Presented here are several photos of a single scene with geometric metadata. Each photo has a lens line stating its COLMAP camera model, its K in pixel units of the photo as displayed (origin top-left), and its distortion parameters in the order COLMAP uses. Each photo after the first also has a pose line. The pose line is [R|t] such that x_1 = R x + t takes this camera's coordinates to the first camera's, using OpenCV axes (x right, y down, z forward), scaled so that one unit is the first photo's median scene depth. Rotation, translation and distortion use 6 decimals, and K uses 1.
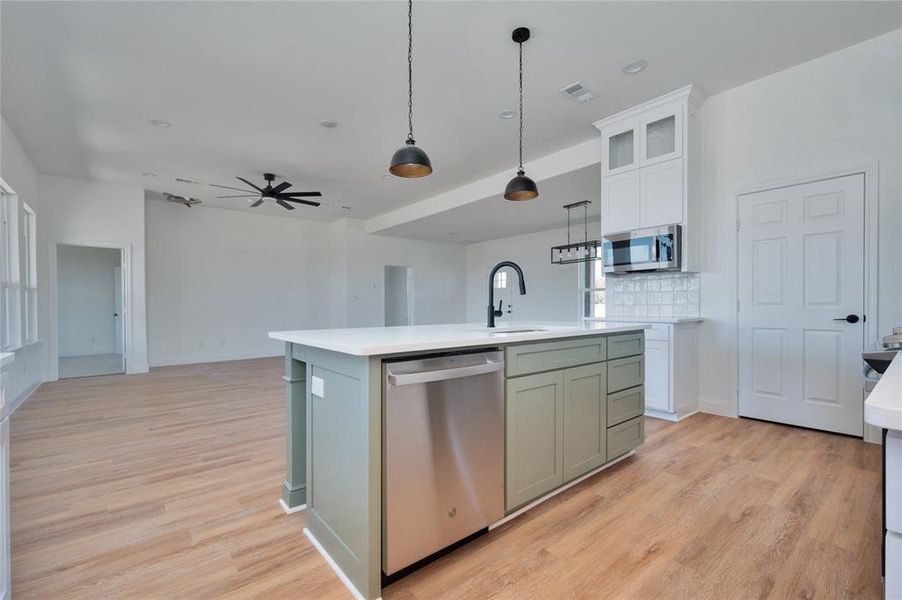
lens RADIAL K [[396.5, 0, 453.2], [0, 396.5, 314.6], [0, 0, 1]] dist [0.000658, 0.000173]
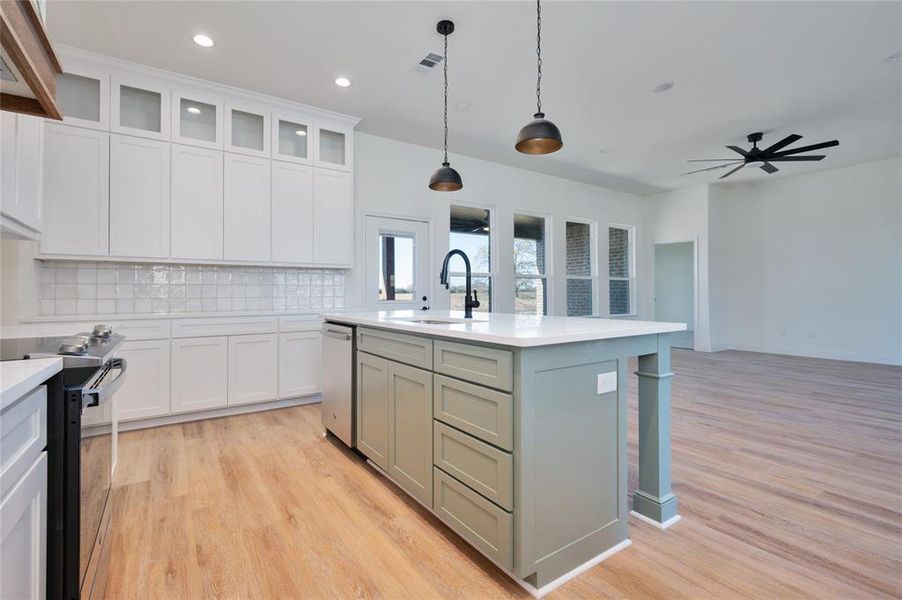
lens RADIAL K [[415.7, 0, 452.8], [0, 415.7, 290.0], [0, 0, 1]] dist [0.000739, 0.000406]
pose [[-0.091659, -0.000023, -0.995790, 1.163558], [-0.015618, 0.999877, 0.001414, -0.038395], [0.995668, 0.015682, -0.091648, 1.110885]]
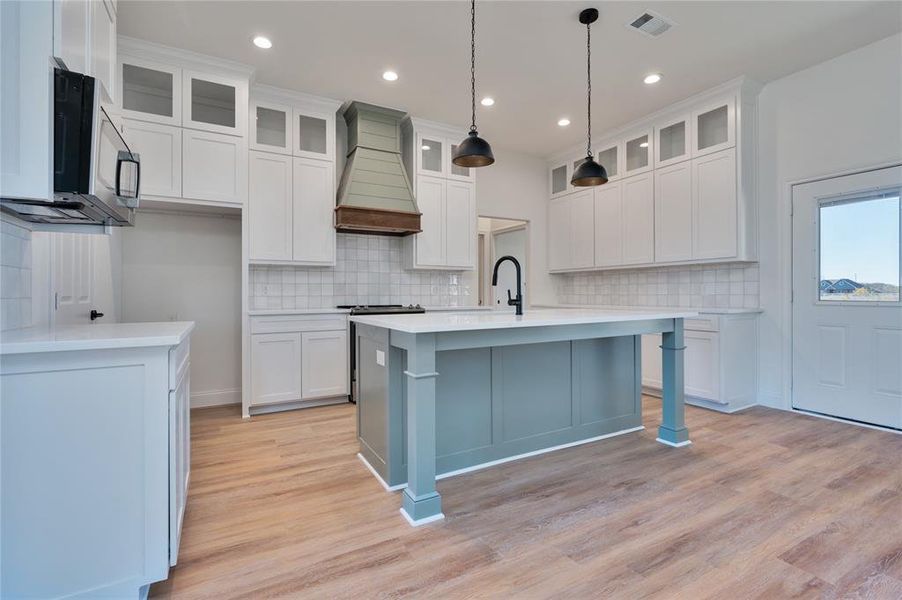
lens RADIAL K [[412.3, 0, 452.4], [0, 412.3, 293.4], [0, 0, 1]] dist [0.000116, -0.000274]
pose [[-0.982953, 0.011849, 0.183474, 0.073030], [0.015619, 0.999695, 0.019119, -0.053113], [-0.183192, 0.021659, -0.982839, 2.250506]]
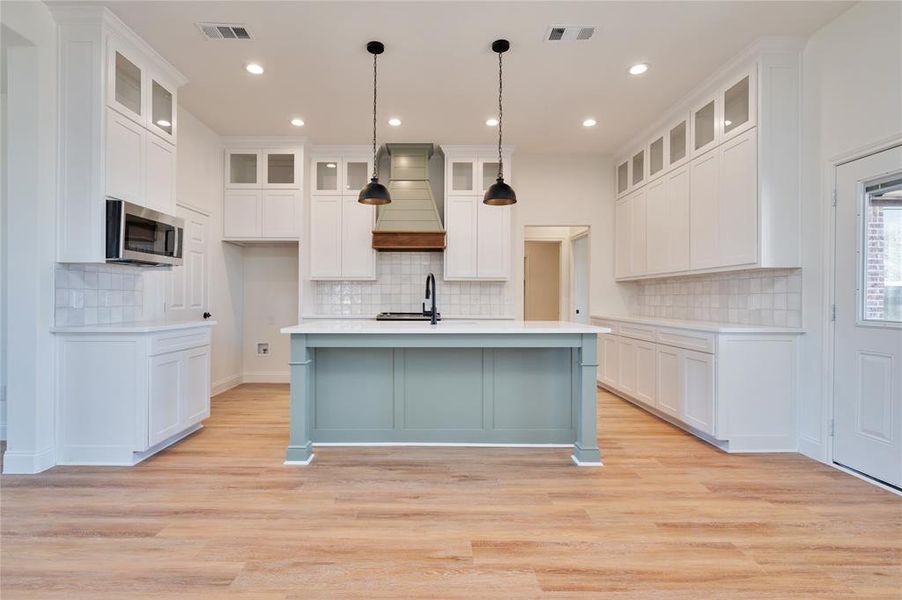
lens RADIAL K [[436.0, 0, 434.8], [0, 436.0, 298.8], [0, 0, 1]] dist [-0.000301, 0.000040]
pose [[-0.769515, 0.005692, 0.638604, -0.826557], [0.017138, 0.999784, 0.011740, -0.067642], [-0.638399, 0.019978, -0.769446, 2.165007]]
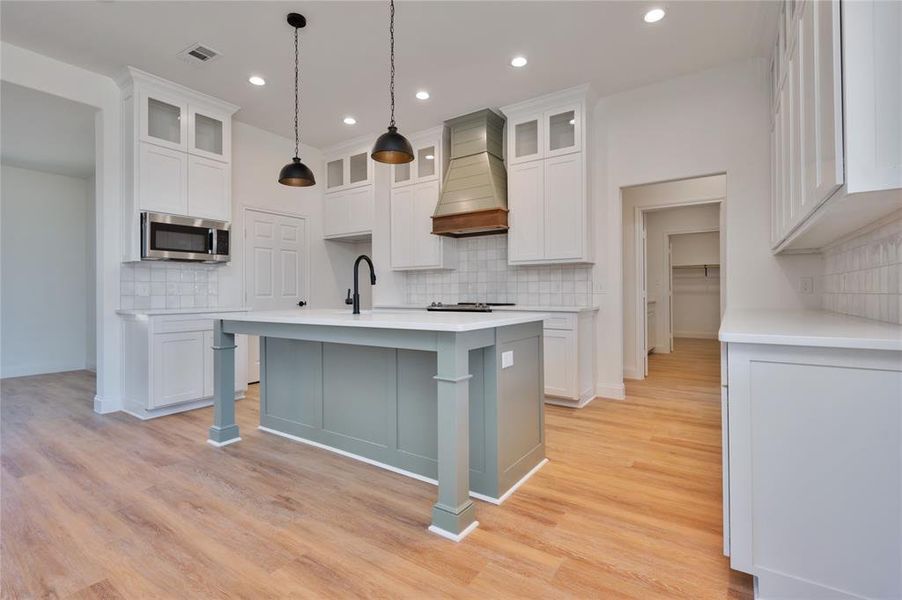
lens RADIAL K [[415.7, 0, 452.8], [0, 415.7, 290.0], [0, 0, 1]] dist [0.000739, 0.000406]
pose [[-0.278494, 0.015346, 0.960315, -1.122913], [0.028803, 0.999556, -0.007620, -0.017551], [-0.960006, 0.025537, -0.278812, 1.119905]]
